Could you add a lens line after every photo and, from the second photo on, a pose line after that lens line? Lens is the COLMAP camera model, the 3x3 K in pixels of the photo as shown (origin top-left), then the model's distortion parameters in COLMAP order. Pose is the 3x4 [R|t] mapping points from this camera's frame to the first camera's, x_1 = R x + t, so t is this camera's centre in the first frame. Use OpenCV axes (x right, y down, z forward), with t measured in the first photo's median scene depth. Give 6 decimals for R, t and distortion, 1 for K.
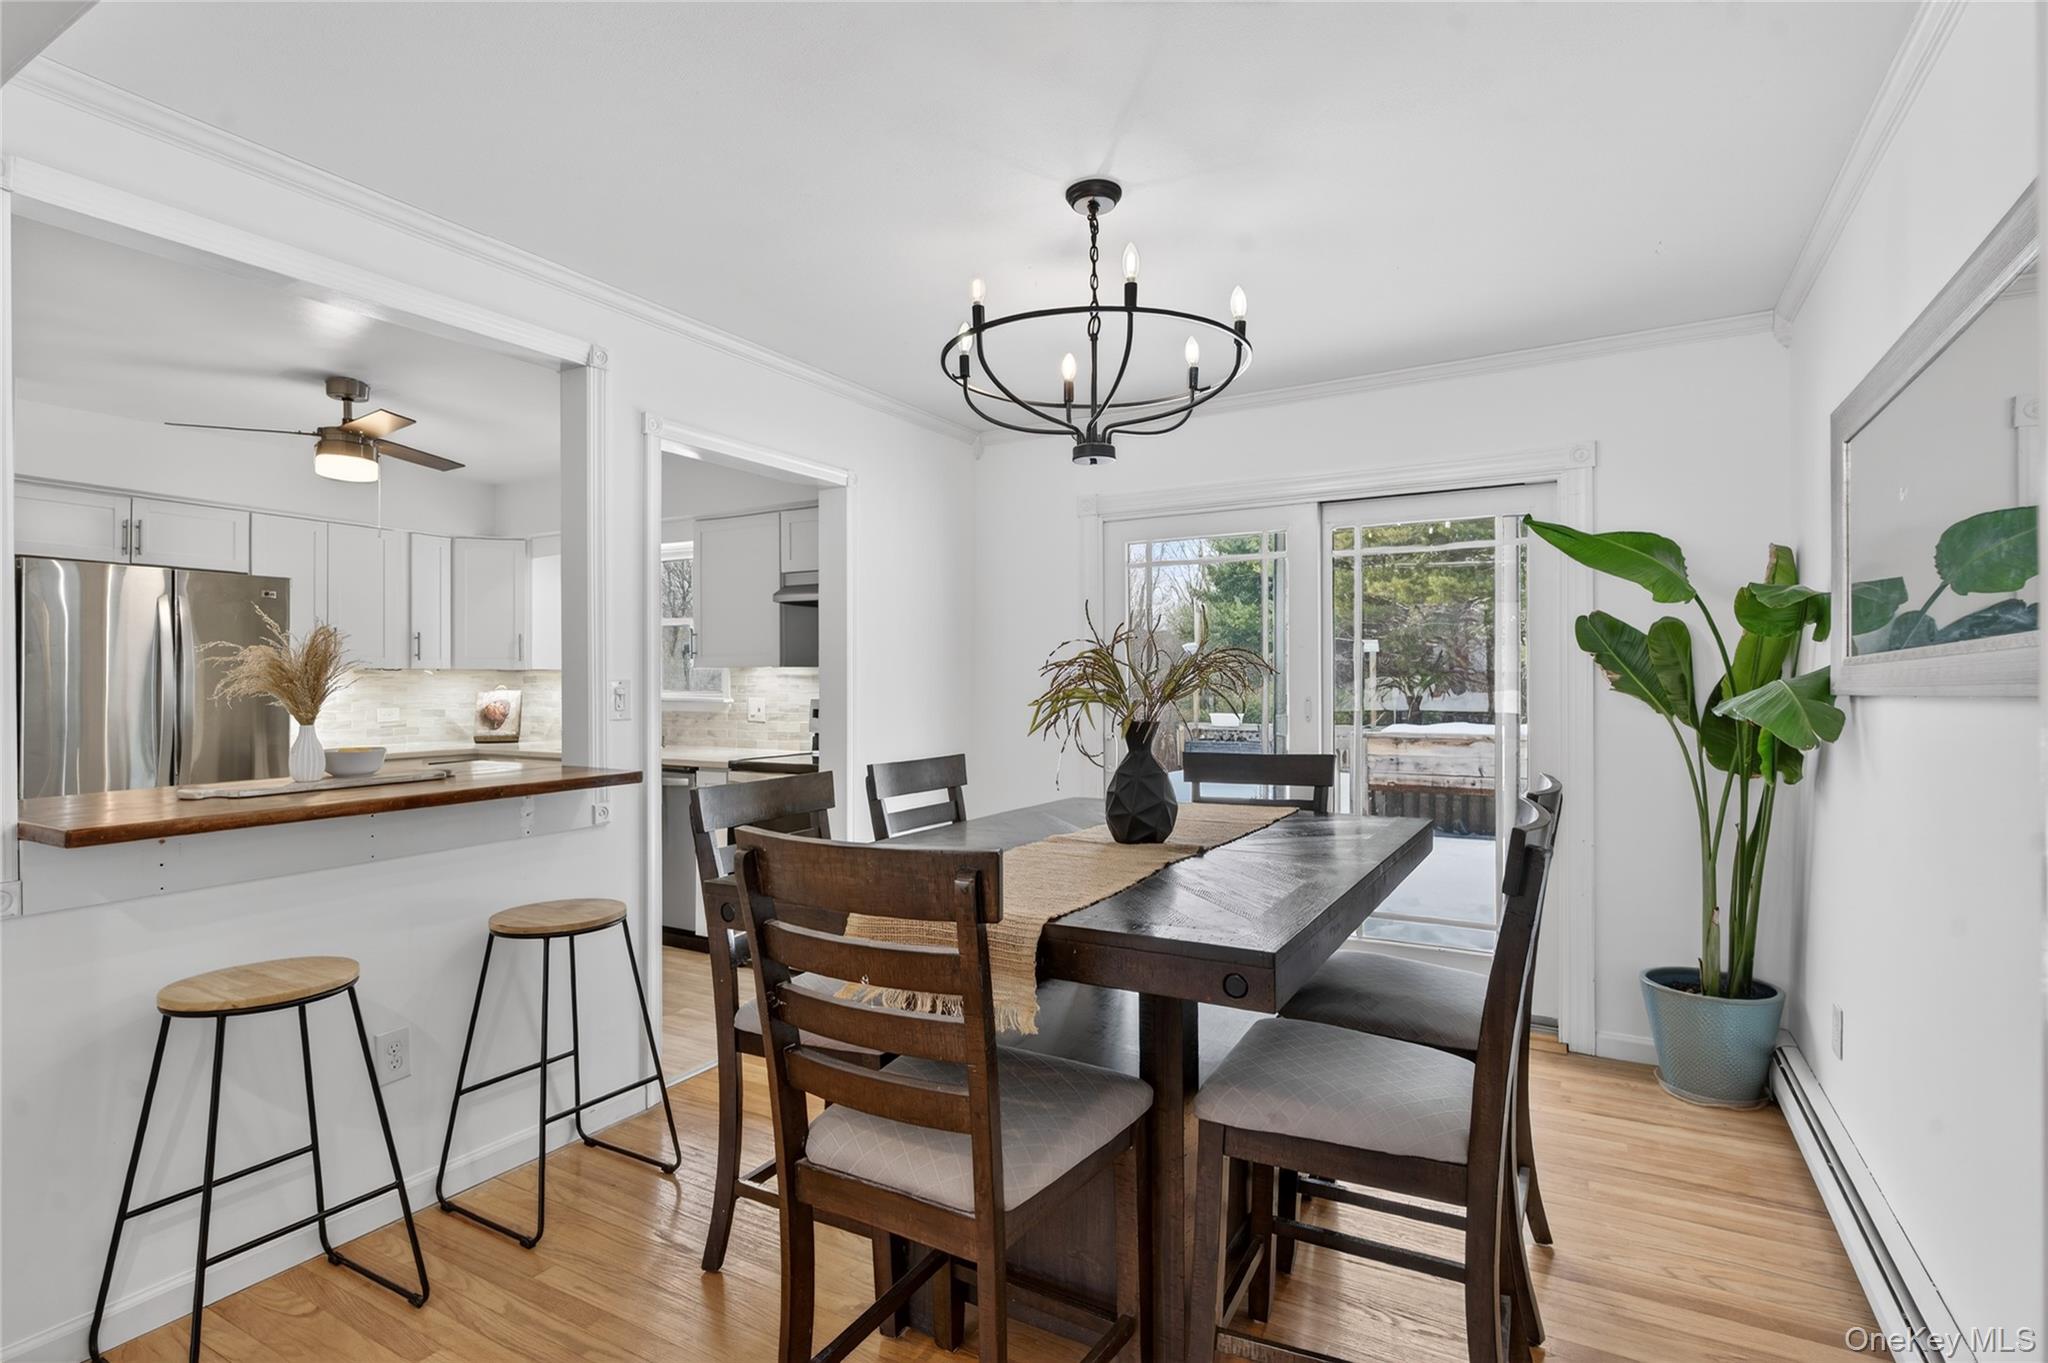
lens RADIAL K [[1016.7, 0, 1024.0], [0, 1016.7, 681.5], [0, 0, 1]] dist [-0.001964, -0.000918]
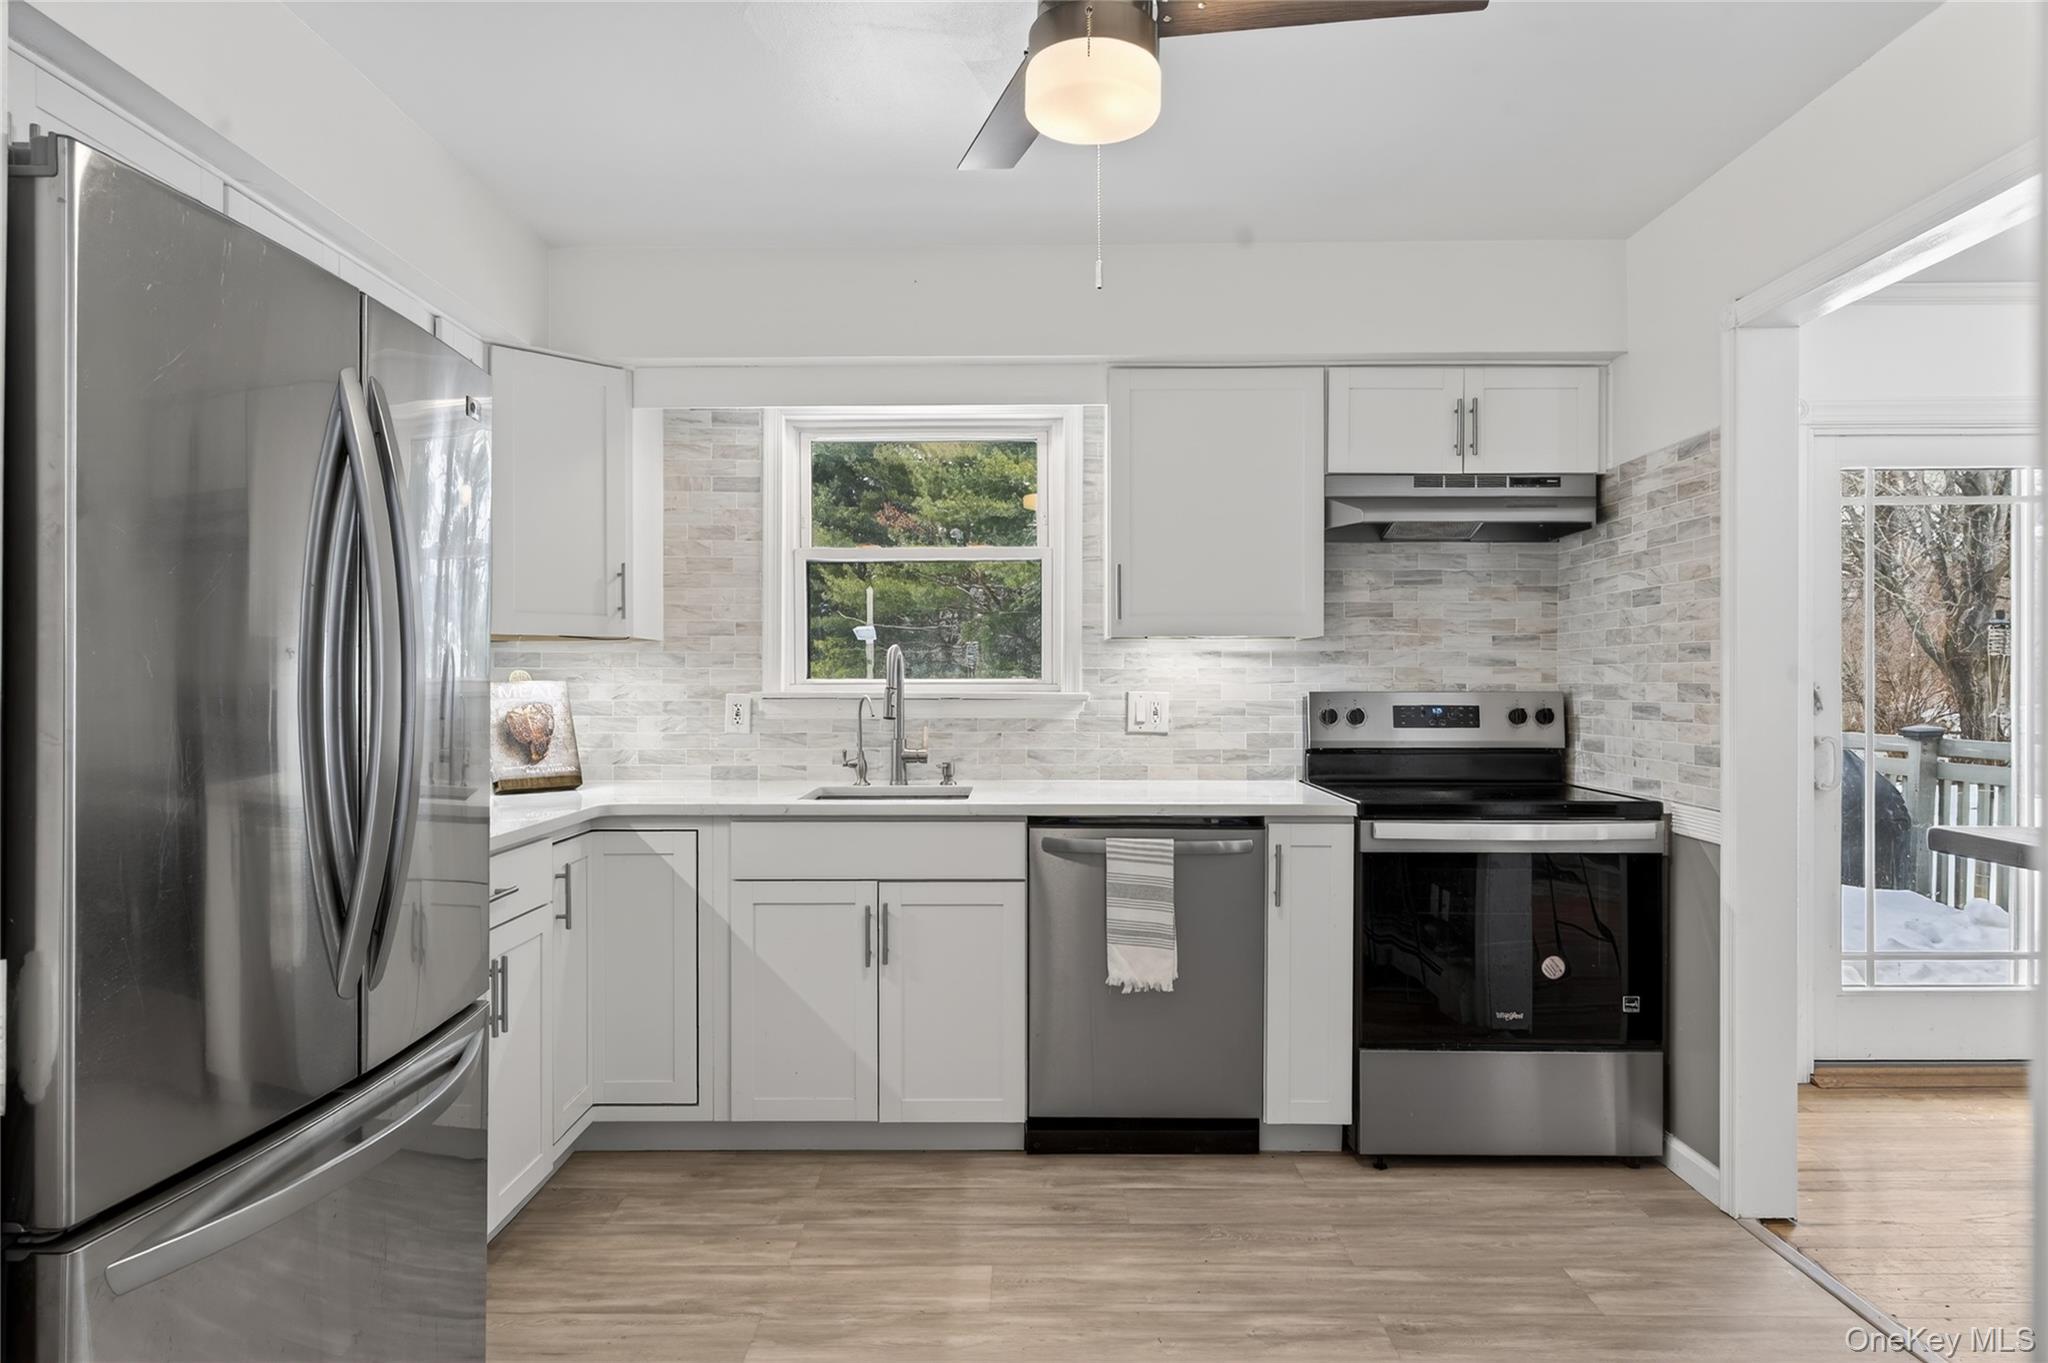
lens RADIAL K [[1211.8, 0, 1019.3], [0, 1211.8, 677.8], [0, 0, 1]] dist [0.001795, -0.001888]
pose [[0.869145, -0.000231, 0.494557, -0.691176], [0.000726, 0.999999, -0.000809, 0.009316], [-0.494557, 0.001063, 0.869145, 0.459152]]
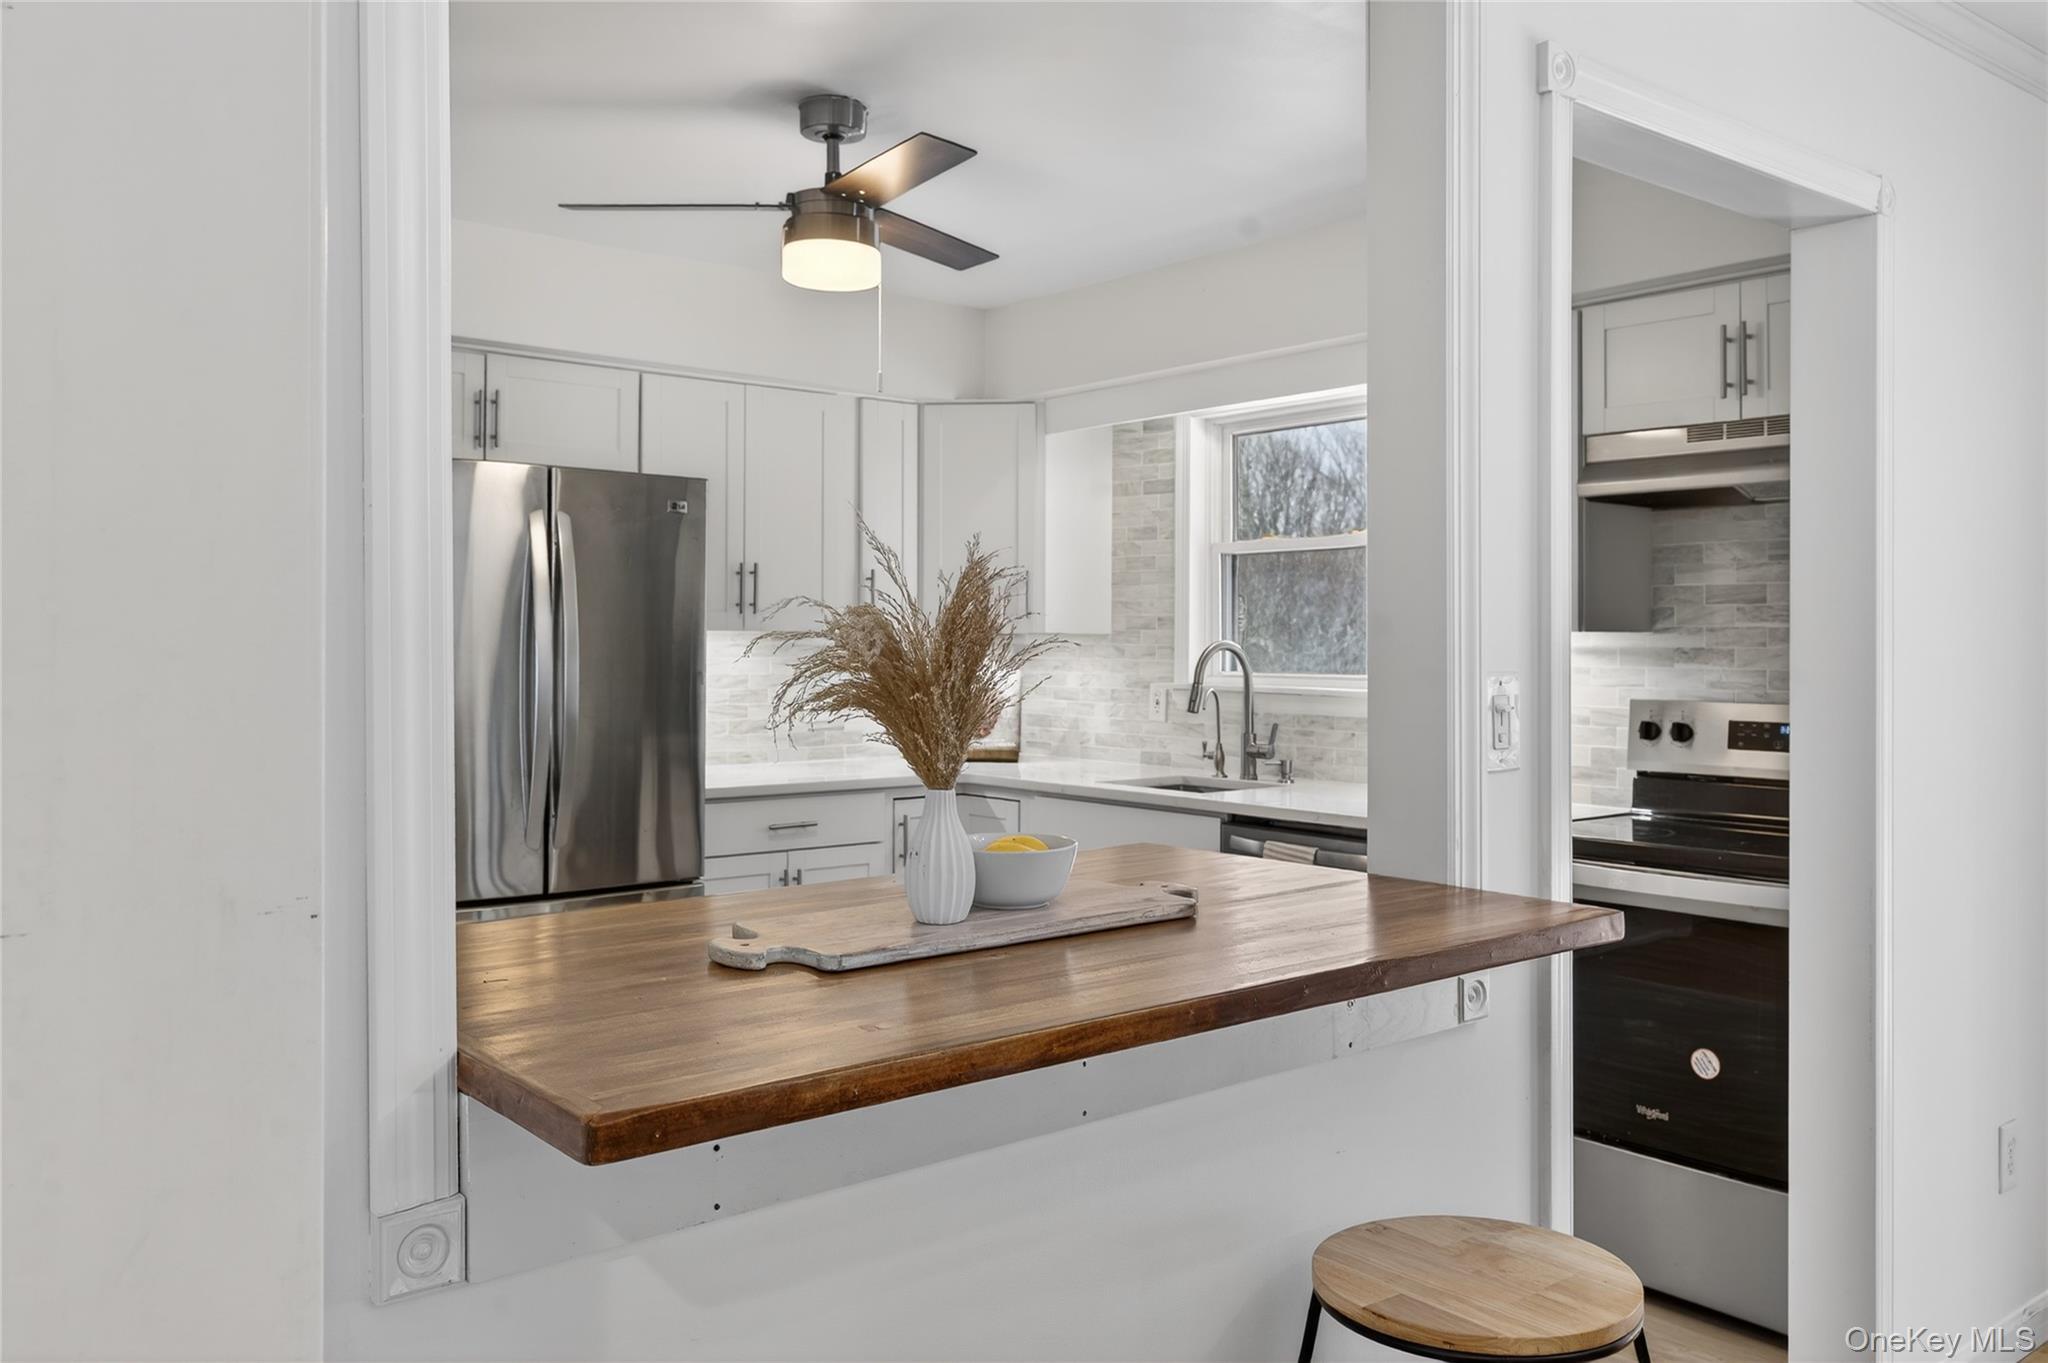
lens RADIAL K [[1658.0, 0, 999.5], [0, 1658.0, 624.8], [0, 0, 1]] dist [-0.002555, -0.000319]
pose [[0.928827, 0.000650, -0.370513, -0.191938], [-0.004372, 0.999948, -0.009206, -0.008964], [0.370488, 0.010170, 0.928782, 0.162824]]
